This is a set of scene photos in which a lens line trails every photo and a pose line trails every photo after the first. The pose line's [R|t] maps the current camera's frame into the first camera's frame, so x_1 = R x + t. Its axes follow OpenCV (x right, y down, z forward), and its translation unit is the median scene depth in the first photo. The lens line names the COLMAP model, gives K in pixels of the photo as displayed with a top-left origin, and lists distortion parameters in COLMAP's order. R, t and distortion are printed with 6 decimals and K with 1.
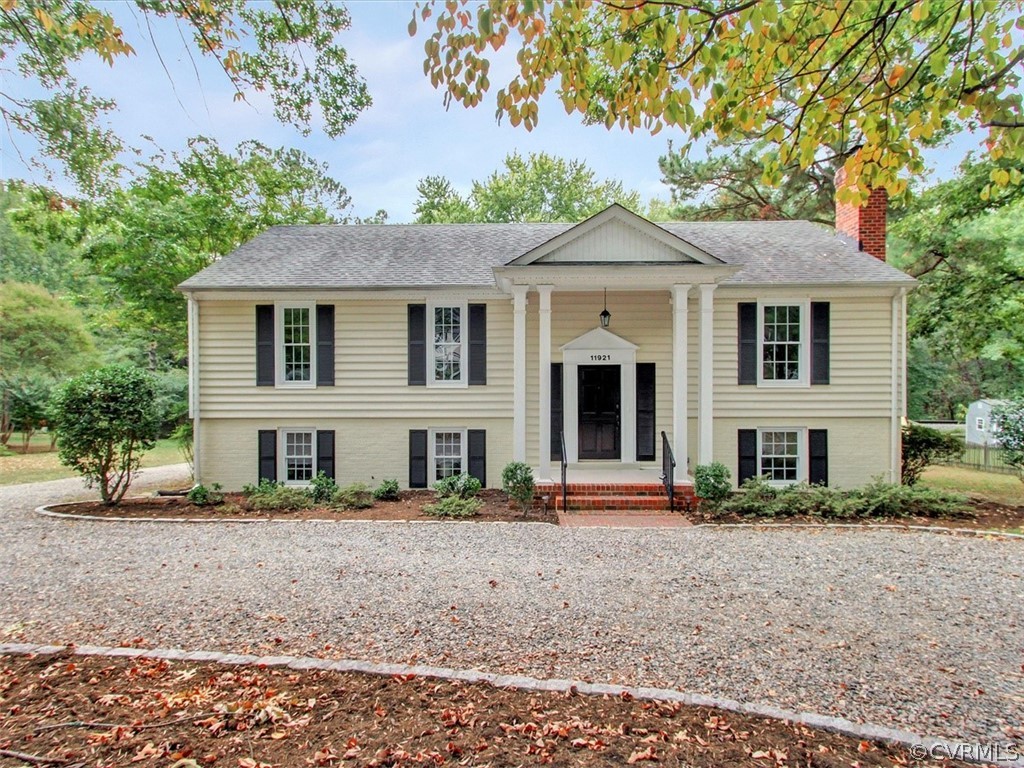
lens RADIAL K [[545.6, 0, 513.3], [0, 545.6, 400.4], [0, 0, 1]] dist [0.010504, -0.002068]
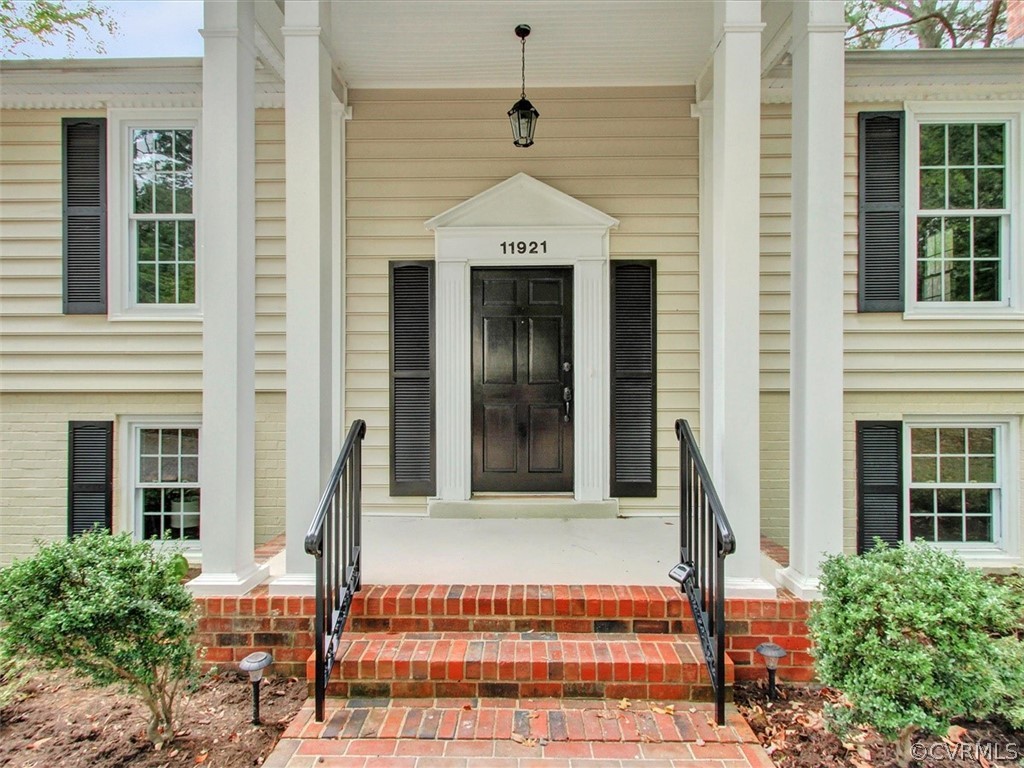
lens RADIAL K [[545.6, 0, 513.3], [0, 545.6, 400.4], [0, 0, 1]] dist [0.010504, -0.002068]
pose [[0.999996, 0.002078, -0.001751, 0.152879], [-0.002088, 0.999981, -0.005776, 0.040296], [0.001739, 0.005779, 0.999982, 0.588153]]
